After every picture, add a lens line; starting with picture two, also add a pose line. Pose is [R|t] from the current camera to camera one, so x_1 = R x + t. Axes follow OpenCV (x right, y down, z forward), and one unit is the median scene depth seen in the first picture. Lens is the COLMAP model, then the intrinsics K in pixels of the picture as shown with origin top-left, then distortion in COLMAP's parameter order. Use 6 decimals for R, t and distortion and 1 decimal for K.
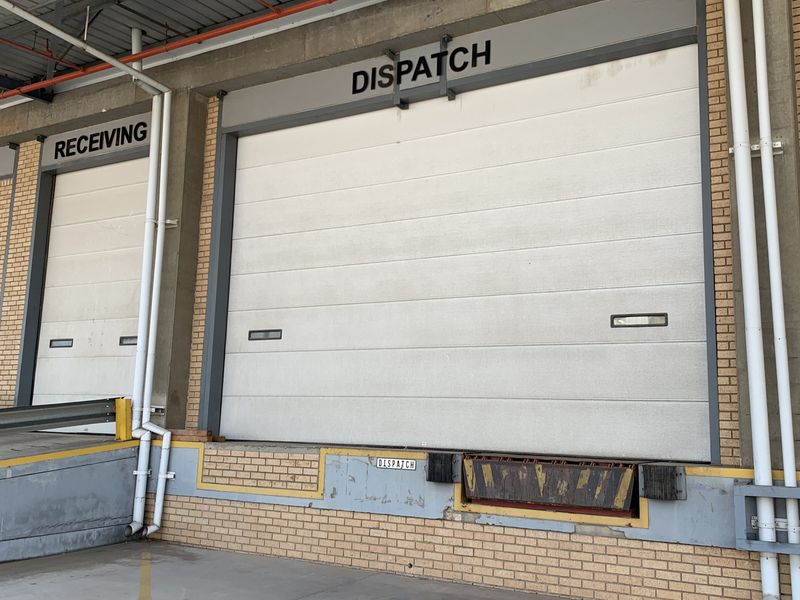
lens RADIAL K [[787.2, 0, 395.4], [0, 787.2, 286.0], [0, 0, 1]] dist [0.095836, -0.214268]
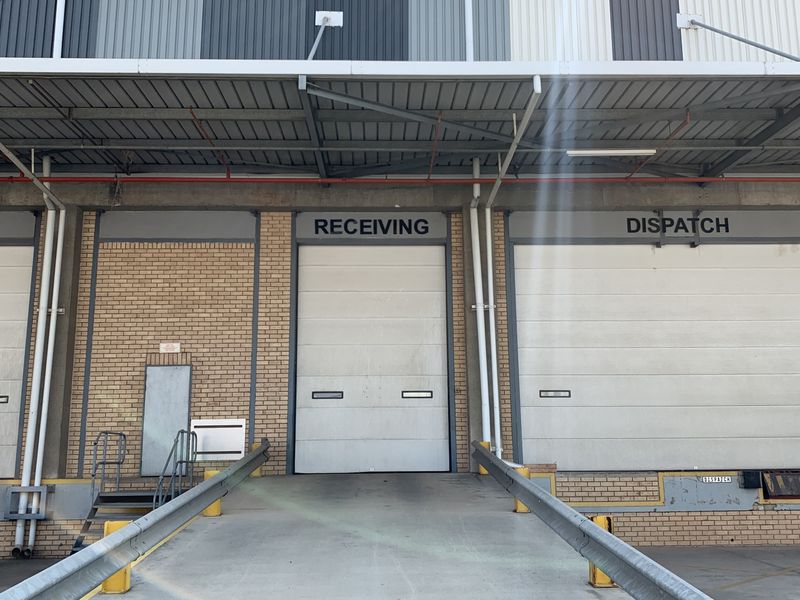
lens RADIAL K [[787.2, 0, 395.4], [0, 787.2, 286.0], [0, 0, 1]] dist [0.095836, -0.214268]
pose [[0.854536, 0.072198, 0.514350, -1.241255], [-0.055134, 0.997306, -0.048389, -0.048010], [-0.516458, 0.012991, 0.856214, -0.052810]]
